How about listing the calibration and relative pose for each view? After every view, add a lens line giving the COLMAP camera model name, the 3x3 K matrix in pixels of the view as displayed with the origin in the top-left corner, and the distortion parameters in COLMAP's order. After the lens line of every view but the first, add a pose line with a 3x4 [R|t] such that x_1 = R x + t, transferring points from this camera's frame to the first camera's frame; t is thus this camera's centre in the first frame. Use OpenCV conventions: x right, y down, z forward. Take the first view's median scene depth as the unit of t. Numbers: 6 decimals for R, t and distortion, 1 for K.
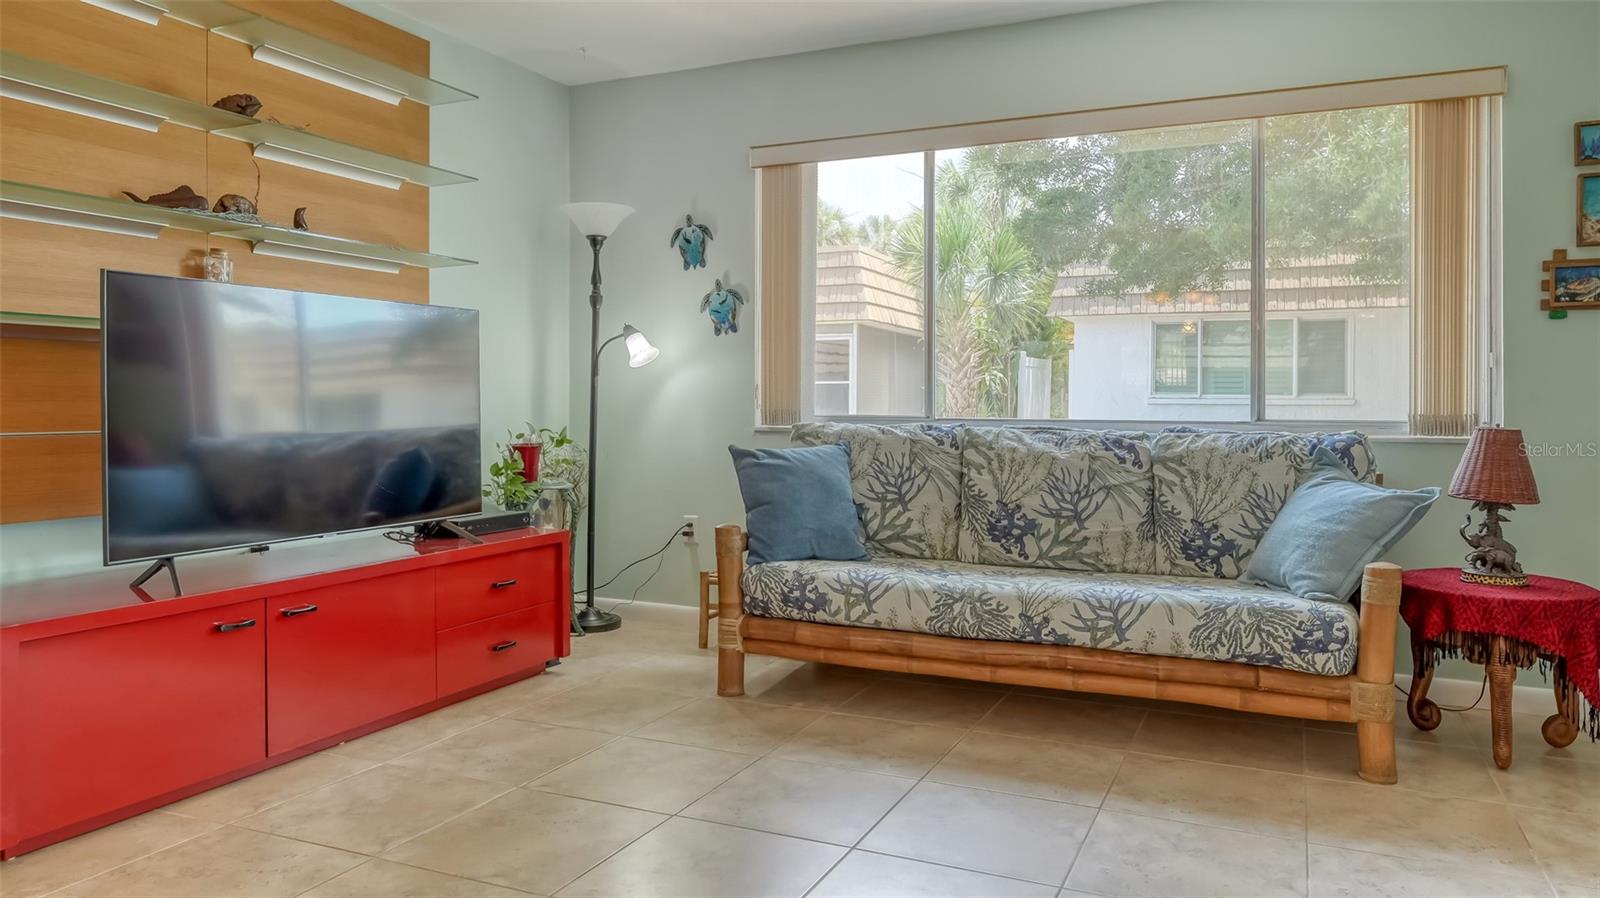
lens RADIAL K [[1060.1, 0, 843.8], [0, 1060.1, 408.7], [0, 0, 1]] dist [-0.000840, 0.001873]
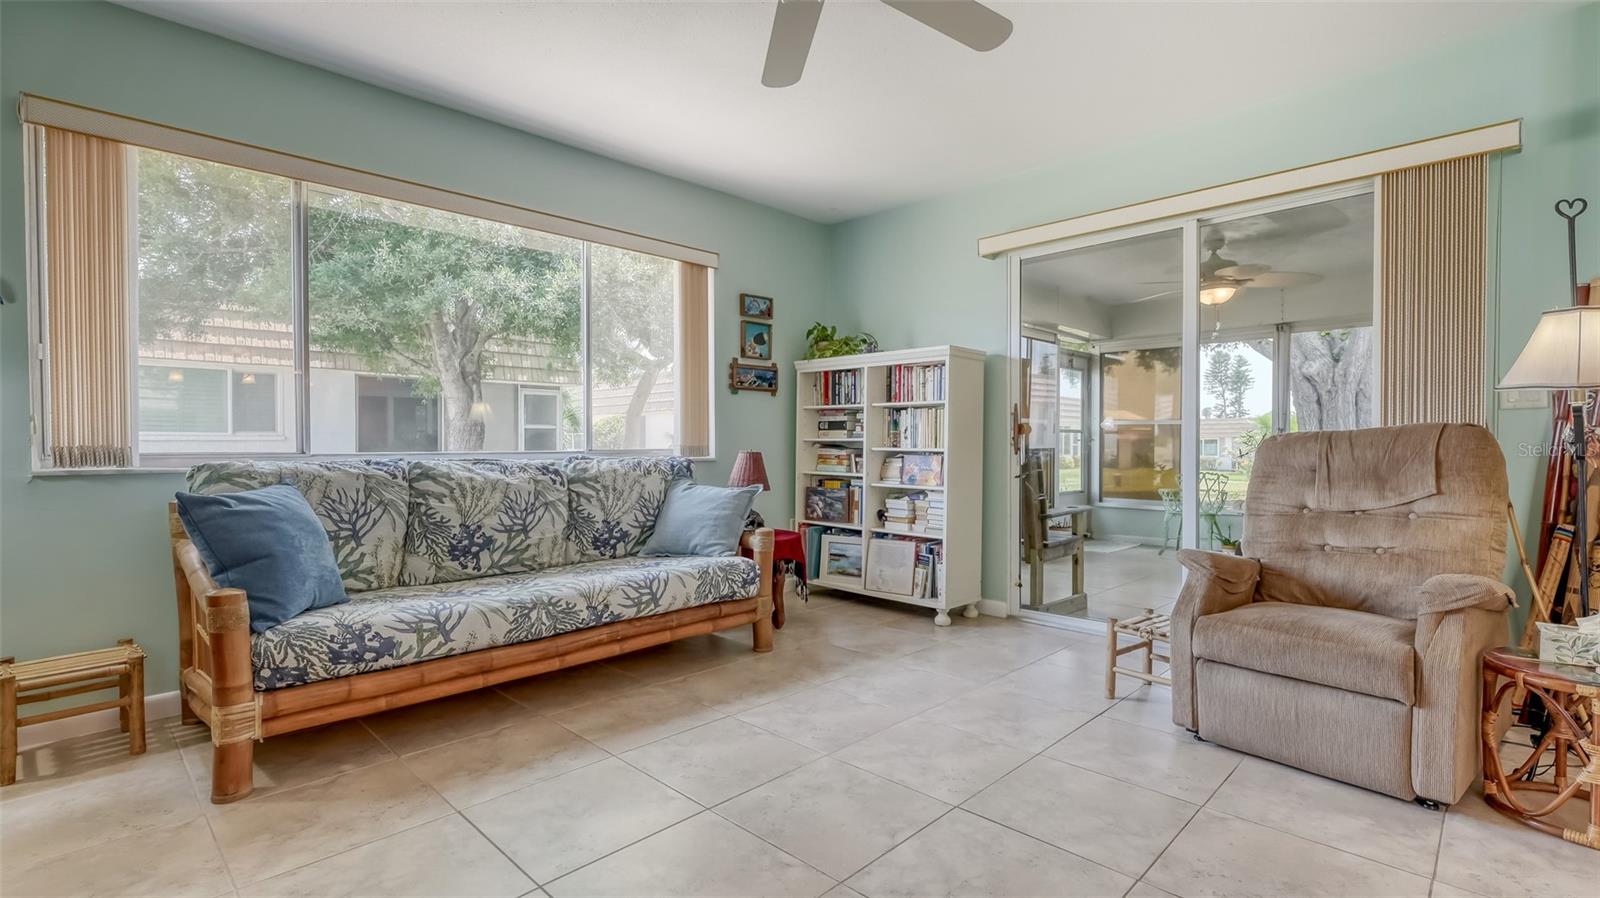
lens RADIAL K [[719.0, 0, 794.6], [0, 719.0, 452.4], [0, 0, 1]] dist [0.001902, 0.000442]
pose [[0.365325, -0.019396, 0.930678, -0.472506], [0.006811, 0.999812, 0.018163, -0.002273], [-0.930855, -0.000297, 0.365388, 0.408692]]
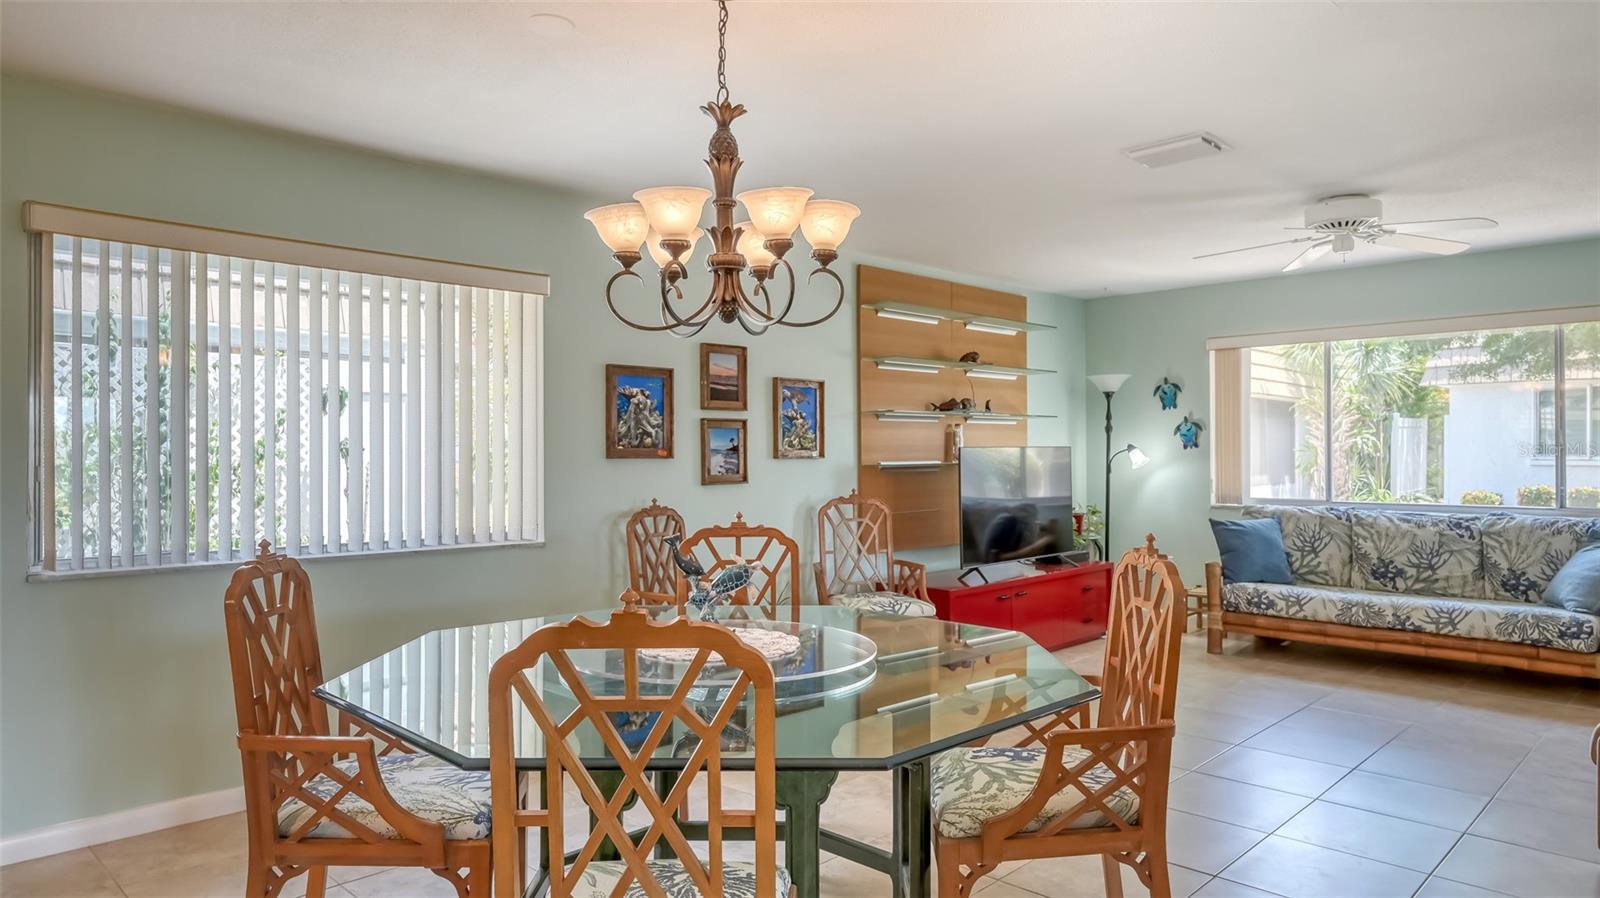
lens RADIAL K [[1001.4, 0, 797.8], [0, 1001.4, 456.8], [0, 0, 1]] dist [-0.006847, 0.011648]
pose [[0.931472, -0.004770, -0.363782, -0.151837], [0.005789, 0.999982, 0.001712, -0.084650], [0.363768, -0.003701, 0.931482, -0.926903]]
